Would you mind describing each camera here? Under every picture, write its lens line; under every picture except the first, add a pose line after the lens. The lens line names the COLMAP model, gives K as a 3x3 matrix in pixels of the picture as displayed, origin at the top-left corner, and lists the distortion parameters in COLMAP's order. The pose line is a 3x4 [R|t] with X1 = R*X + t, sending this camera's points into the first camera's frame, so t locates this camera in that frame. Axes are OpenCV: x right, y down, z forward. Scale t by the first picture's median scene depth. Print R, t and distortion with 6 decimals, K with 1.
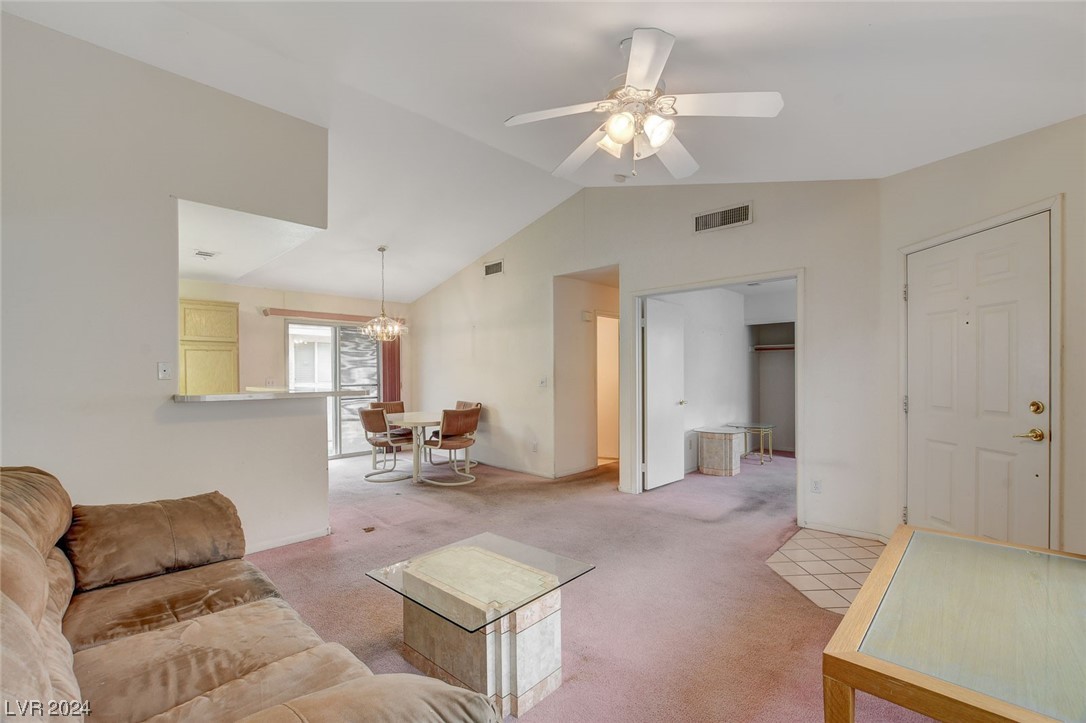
lens RADIAL K [[474.8, 0, 543.4], [0, 474.8, 379.5], [0, 0, 1]] dist [-0.001067, -0.000061]
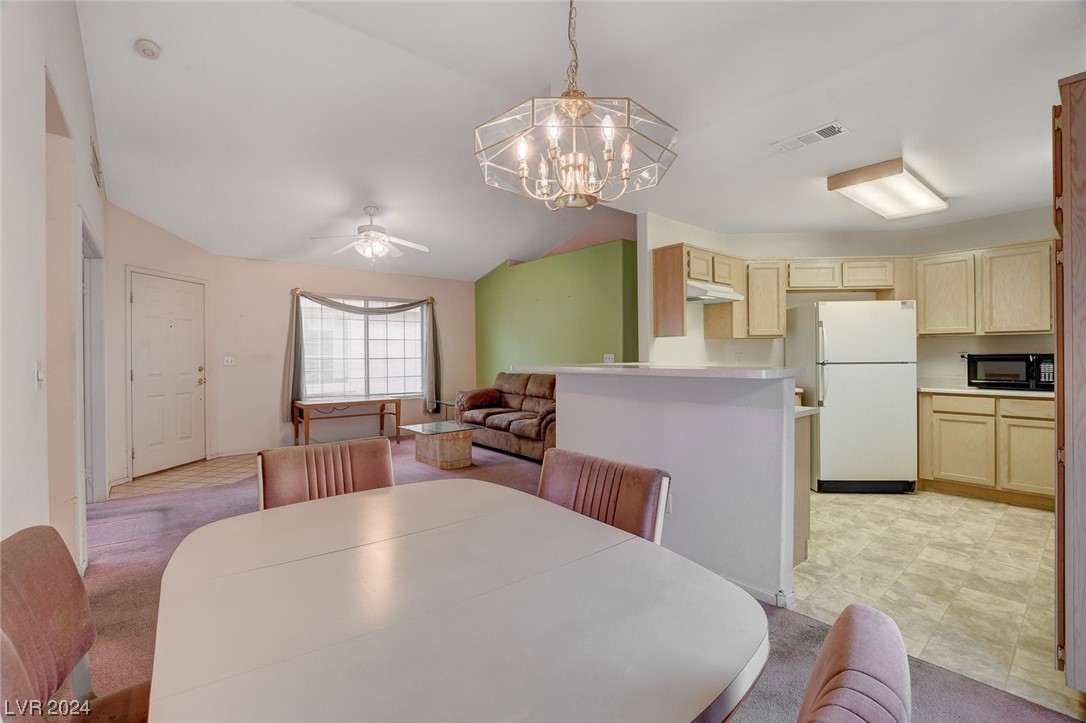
lens RADIAL K [[481.6, 0, 537.7], [0, 481.6, 351.8], [0, 0, 1]] dist [-0.013772, 0.000058]
pose [[-0.991155, 0.014986, 0.131862, -0.490476], [0.016412, 0.999818, 0.009736, -0.010949], [-0.131693, 0.011814, -0.991220, 1.739645]]
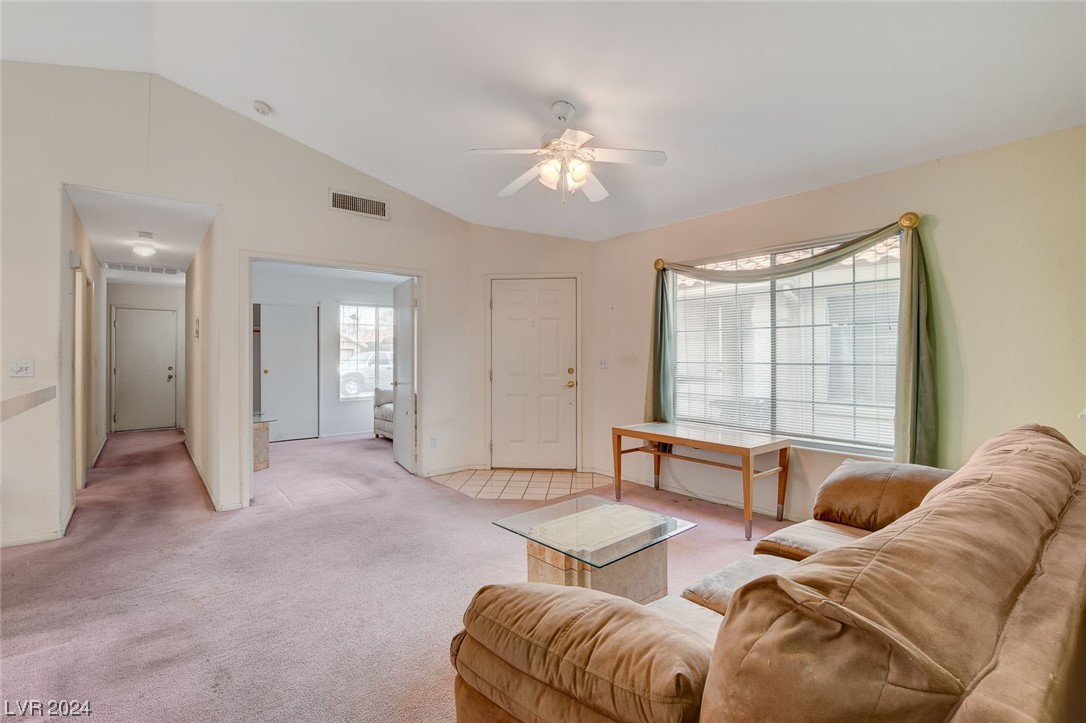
lens RADIAL K [[494.2, 0, 537.9], [0, 494.2, 362.4], [0, 0, 1]] dist [-0.001366, 0.000191]
pose [[0.134112, -0.000604, 0.990966, -0.644859], [0.013534, 0.999908, -0.001222, 0.012331], [-0.990874, 0.013576, 0.134107, 0.483829]]
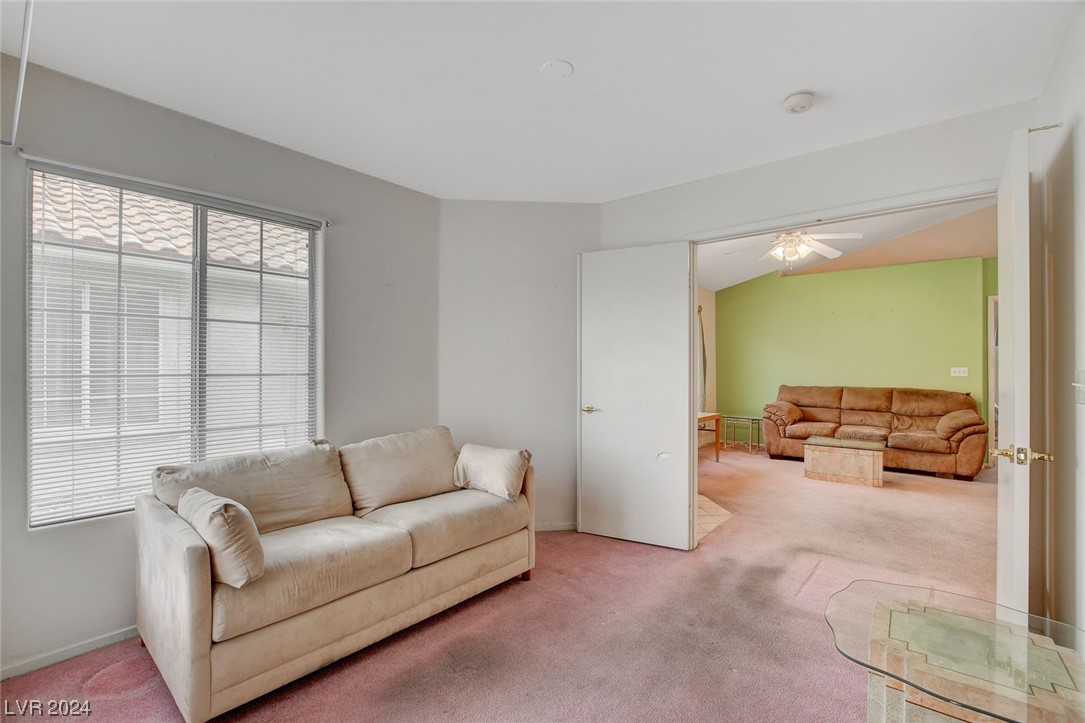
lens RADIAL K [[493.8, 0, 537.5], [0, 493.8, 362.4], [0, 0, 1]] dist [-0.001366, 0.000191]
pose [[-0.997292, 0.007421, -0.073163, 0.813829], [0.006705, 0.999927, 0.010028, -0.025432], [0.073232, 0.009510, -0.997270, 1.703380]]
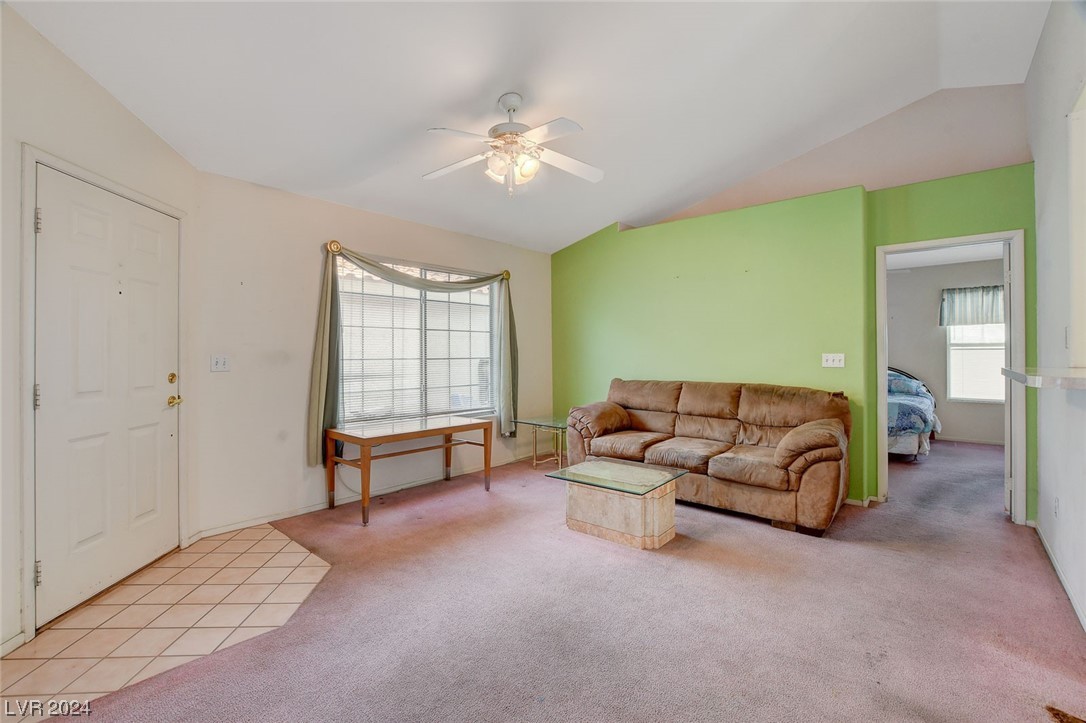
lens RADIAL K [[481.6, 0, 537.7], [0, 481.6, 351.8], [0, 0, 1]] dist [-0.013772, 0.000058]
pose [[-0.999331, 0.009613, -0.035277, 0.092922], [0.009197, 0.999886, 0.011951, -0.007402], [0.035388, 0.011618, -0.999306, 1.270748]]
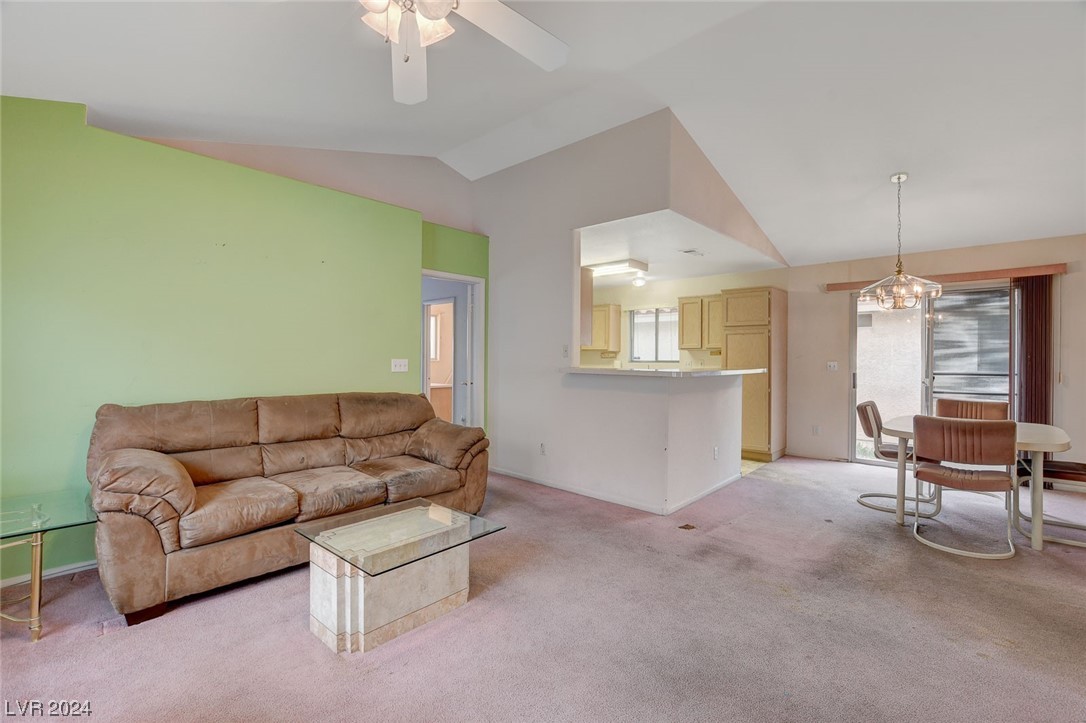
lens RADIAL K [[476.0, 0, 543.0], [0, 476.0, 361.5], [0, 0, 1]] dist [-0.017551, 0.000139]
pose [[0.019342, 0.012429, -0.999736, 0.479178], [-0.021659, 0.999693, 0.012010, -0.001276], [0.999578, 0.021421, 0.019605, 0.645340]]
